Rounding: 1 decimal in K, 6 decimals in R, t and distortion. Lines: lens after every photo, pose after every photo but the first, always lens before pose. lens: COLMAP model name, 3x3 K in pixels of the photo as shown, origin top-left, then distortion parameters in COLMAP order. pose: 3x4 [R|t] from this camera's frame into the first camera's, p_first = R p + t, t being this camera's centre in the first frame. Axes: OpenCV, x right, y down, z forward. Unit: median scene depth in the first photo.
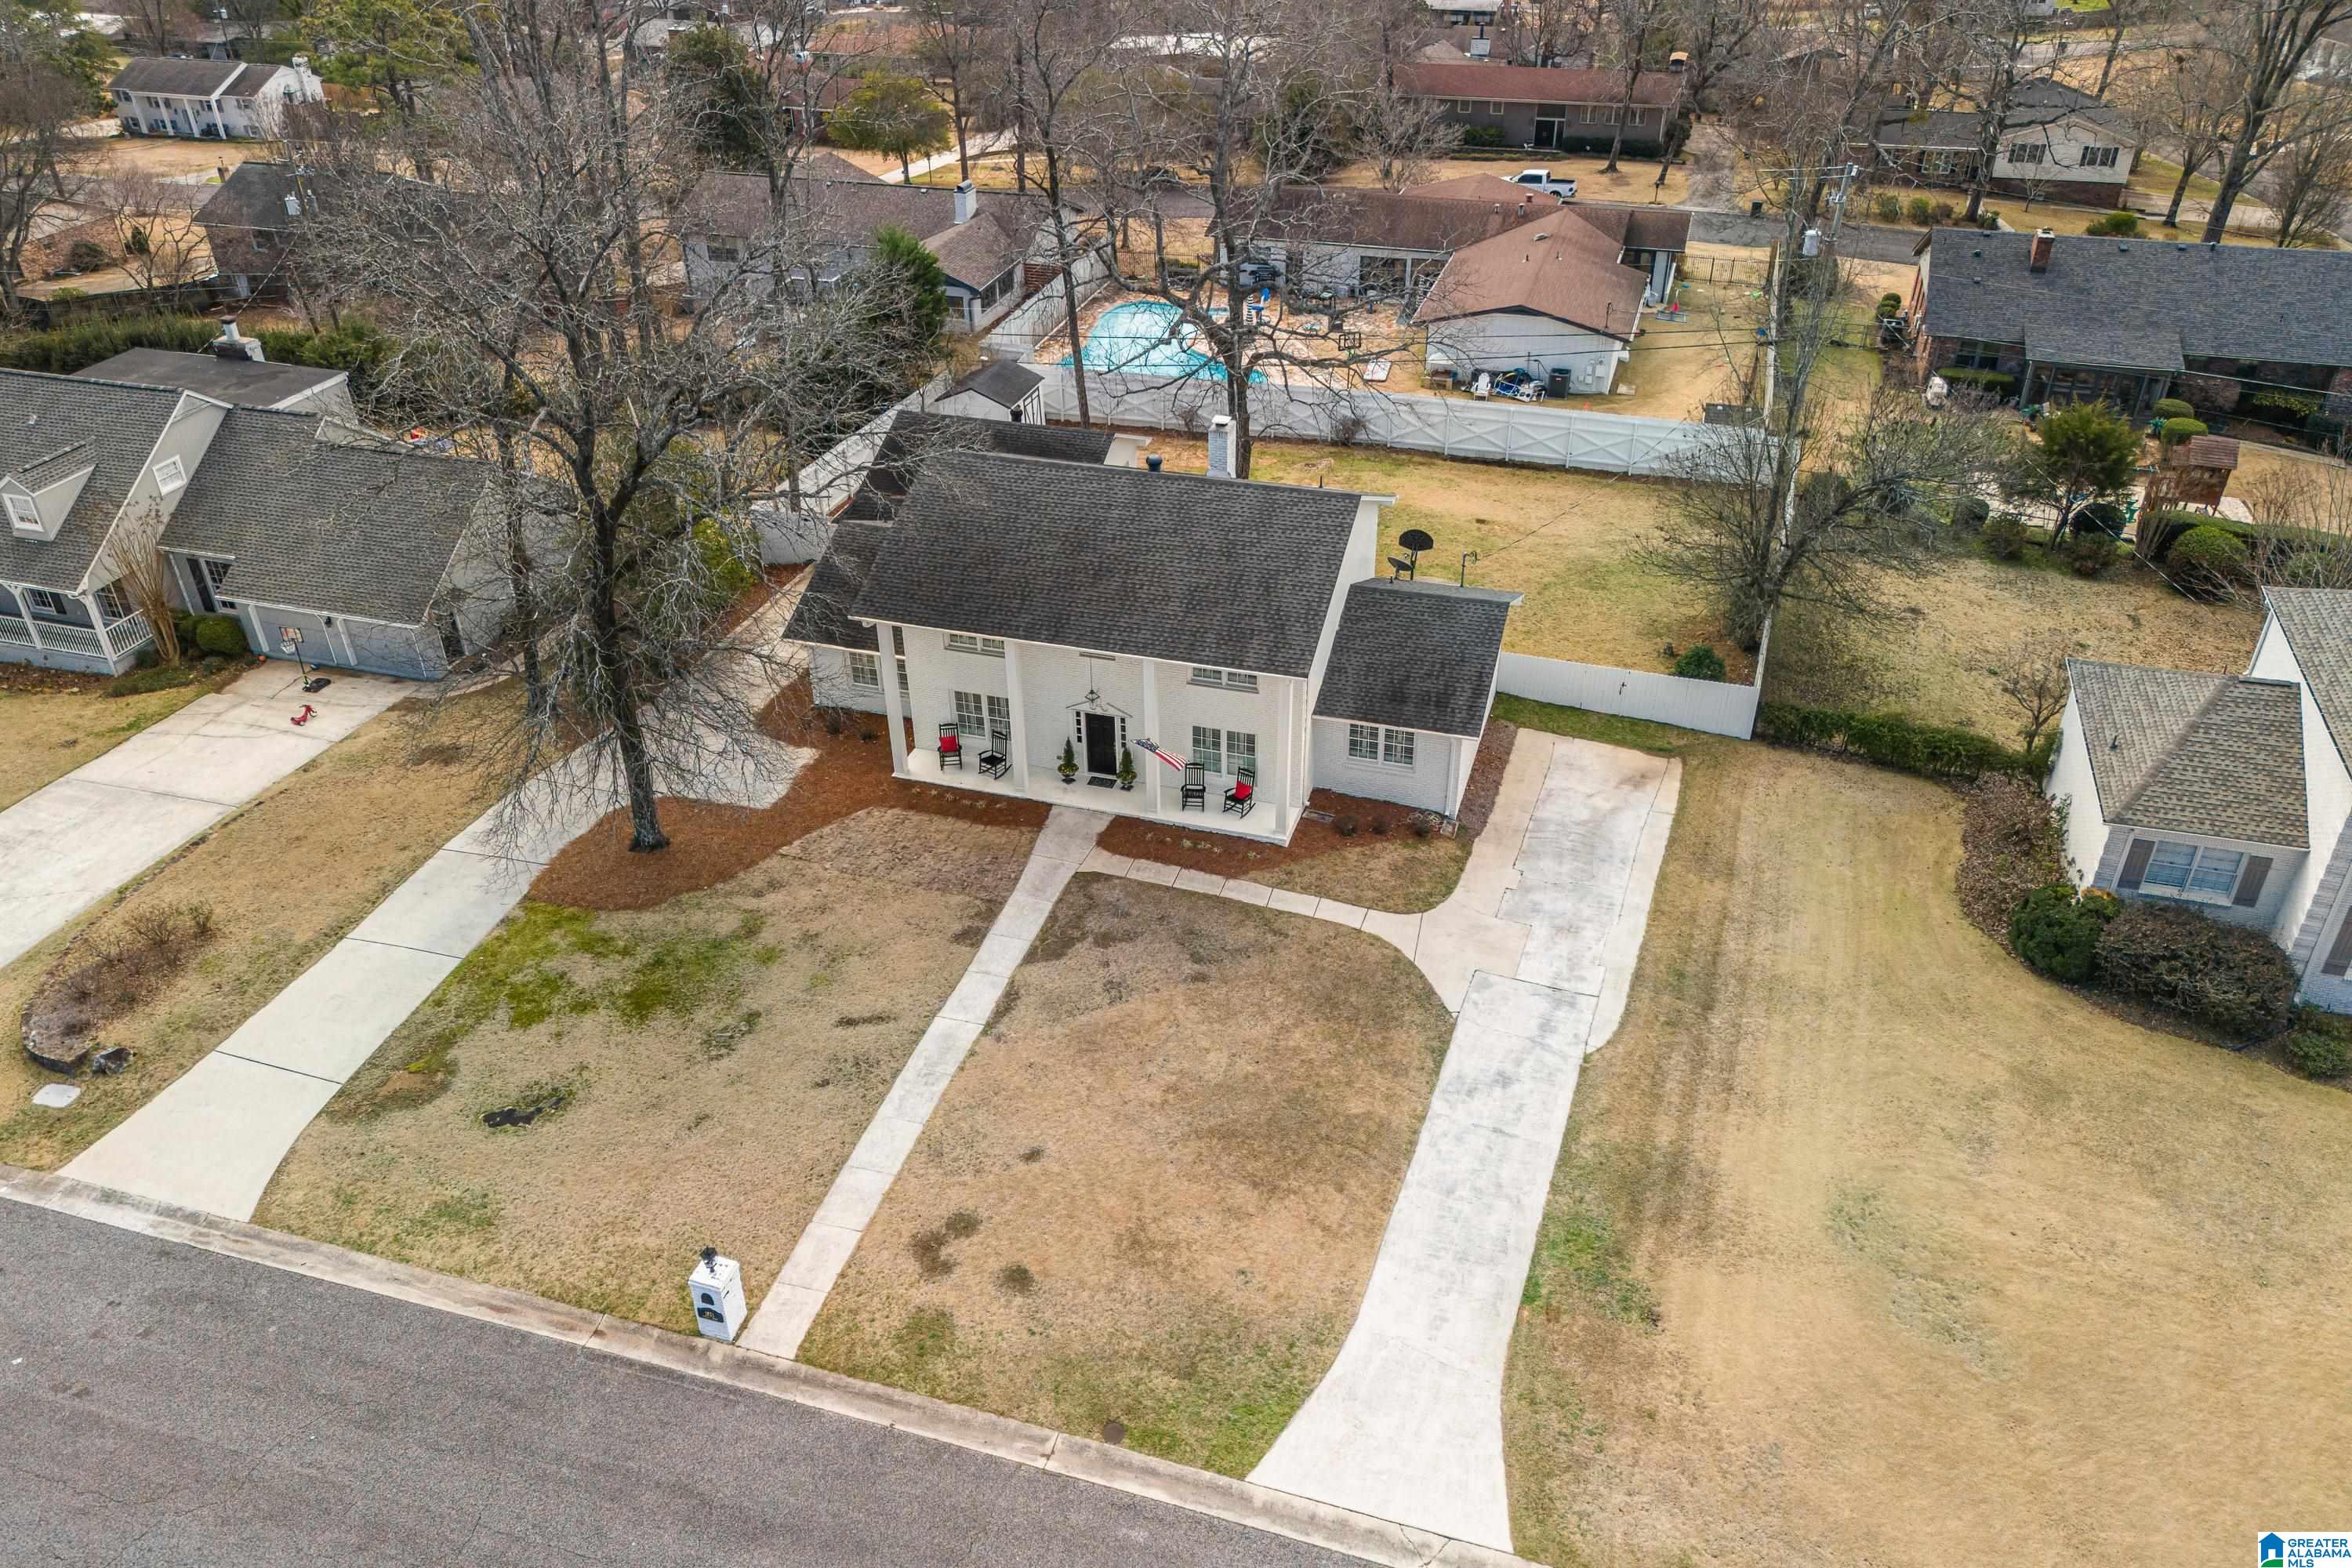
lens RADIAL K [[1789.1, 0, 1183.1], [0, 1789.1, 644.2], [0, 0, 1]] dist [0.070105, -0.079373]
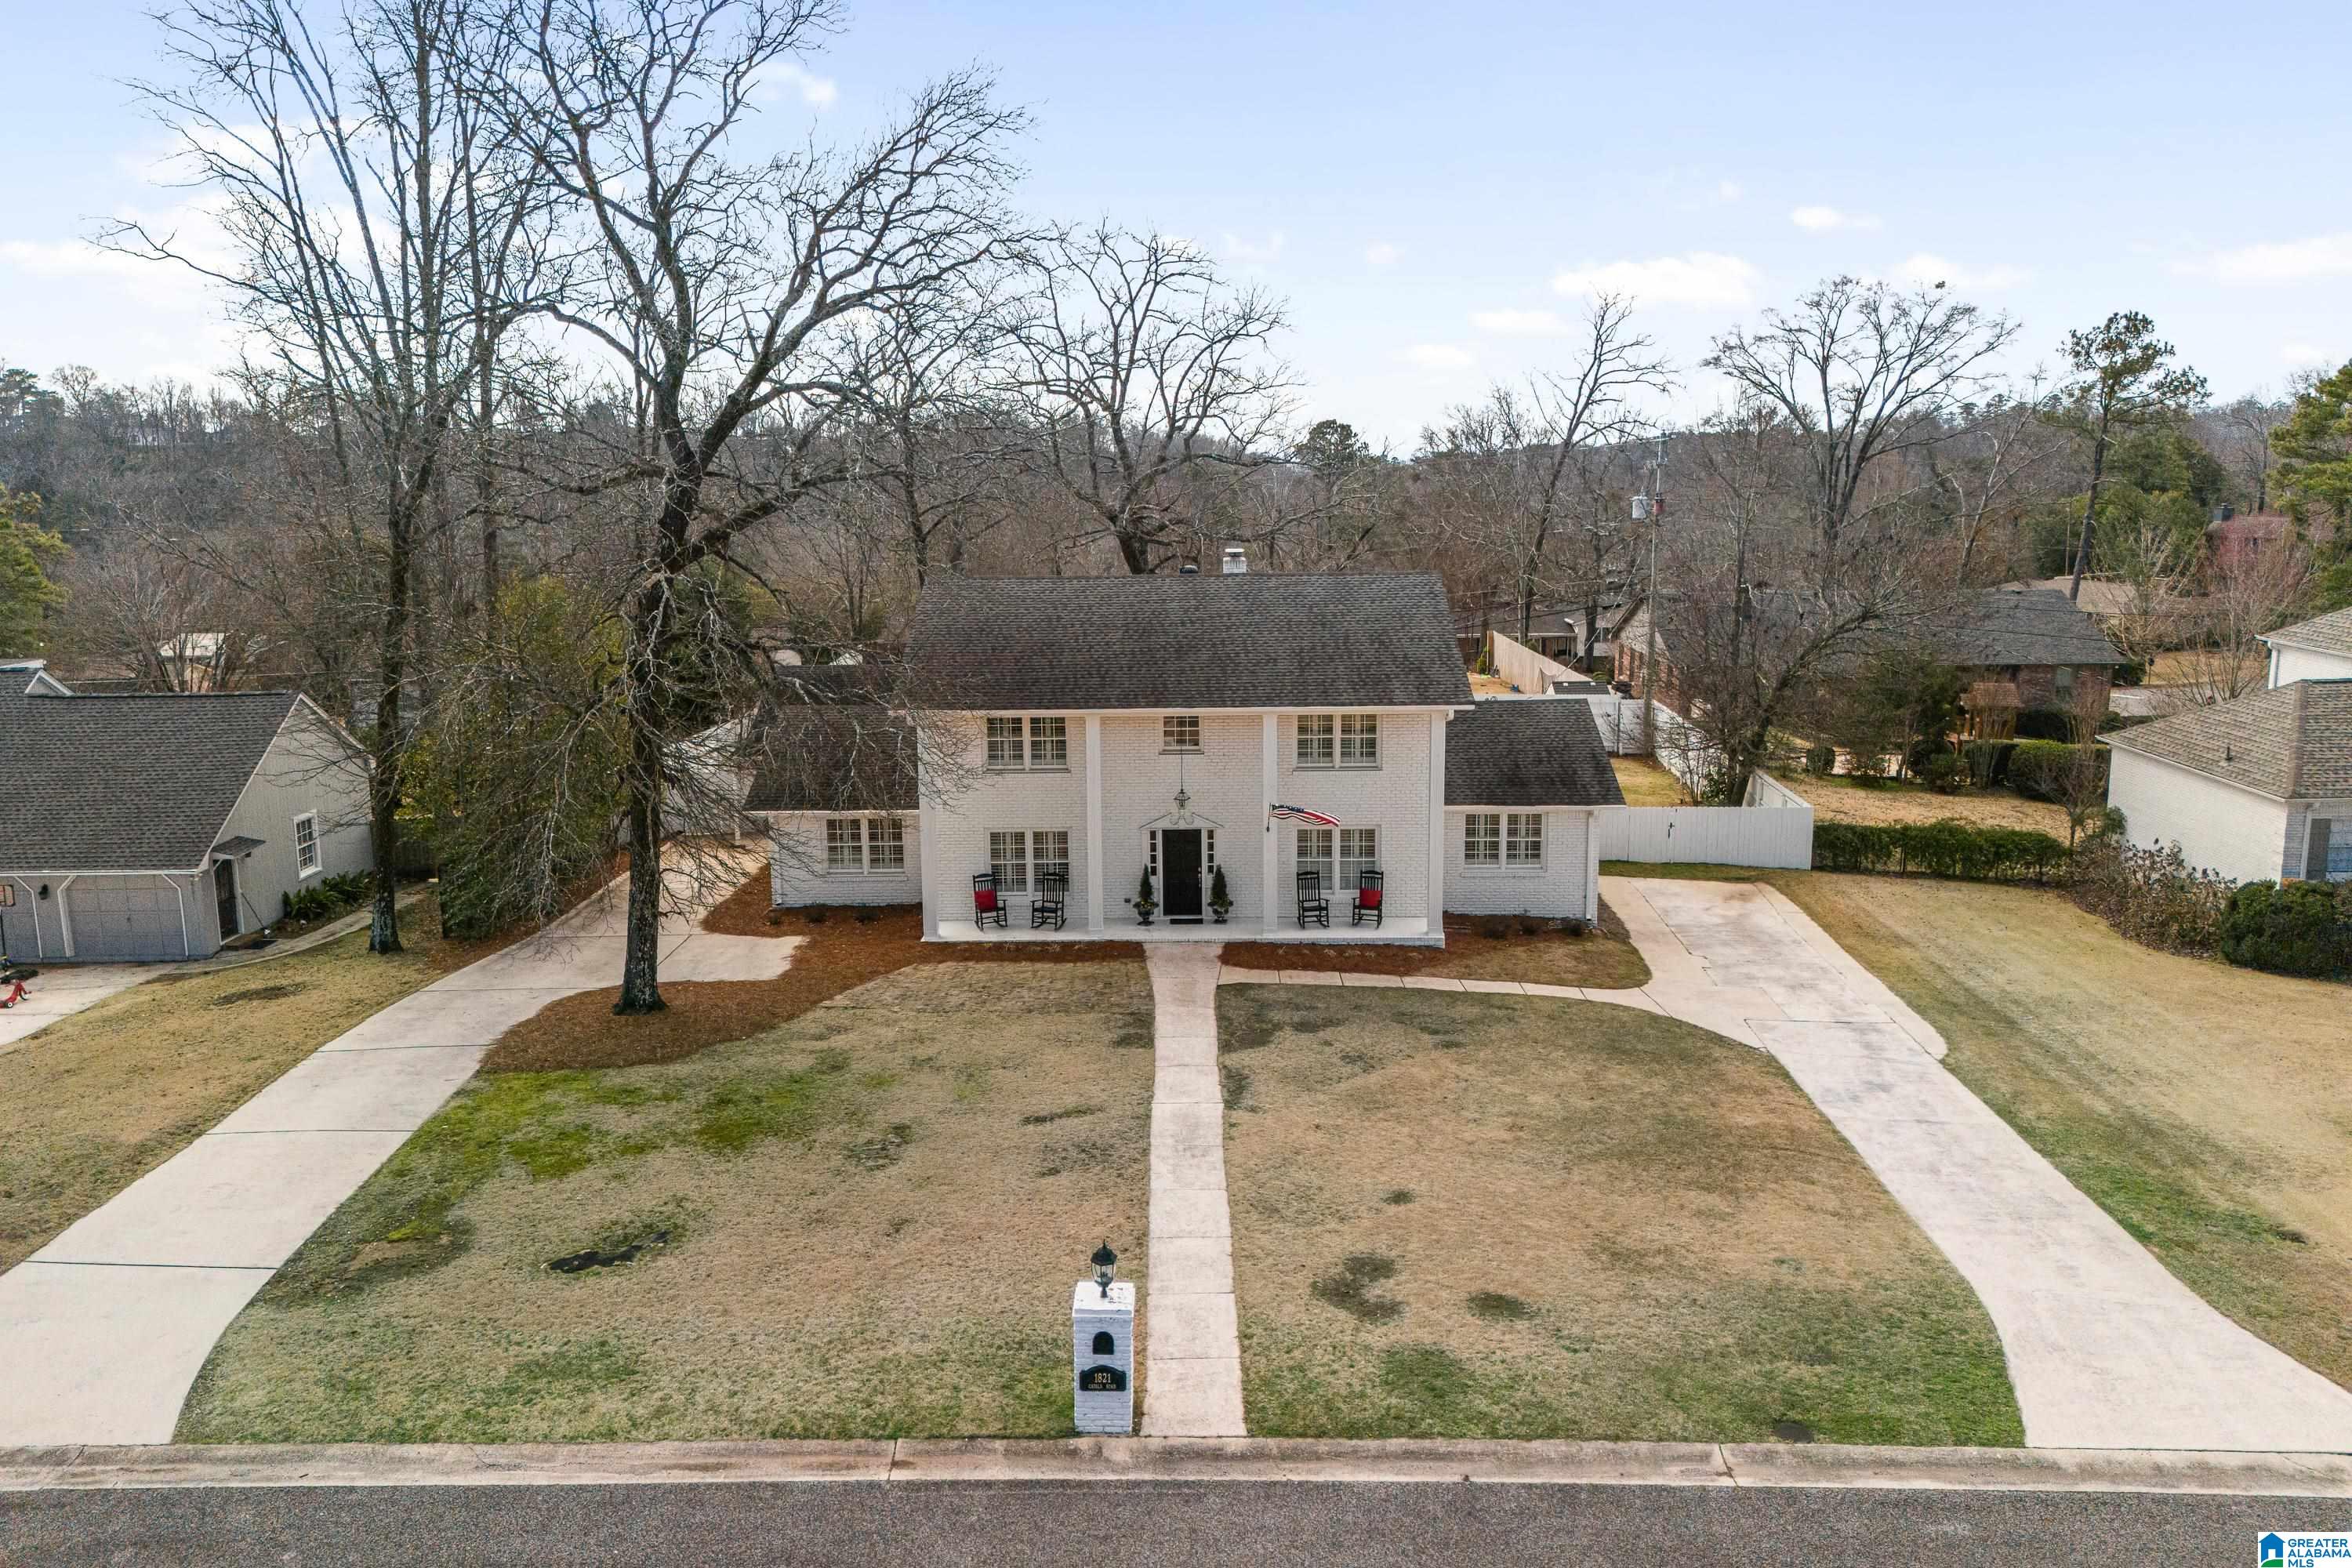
lens RADIAL K [[1729.7, 0, 1171.8], [0, 1729.7, 633.2], [0, 0, 1]] dist [0.058980, -0.047259]
pose [[0.960642, -0.029678, 0.276198, -0.316596], [0.131836, 0.923876, -0.359266, 0.283923], [-0.244510, 0.381539, 0.891427, 0.303203]]
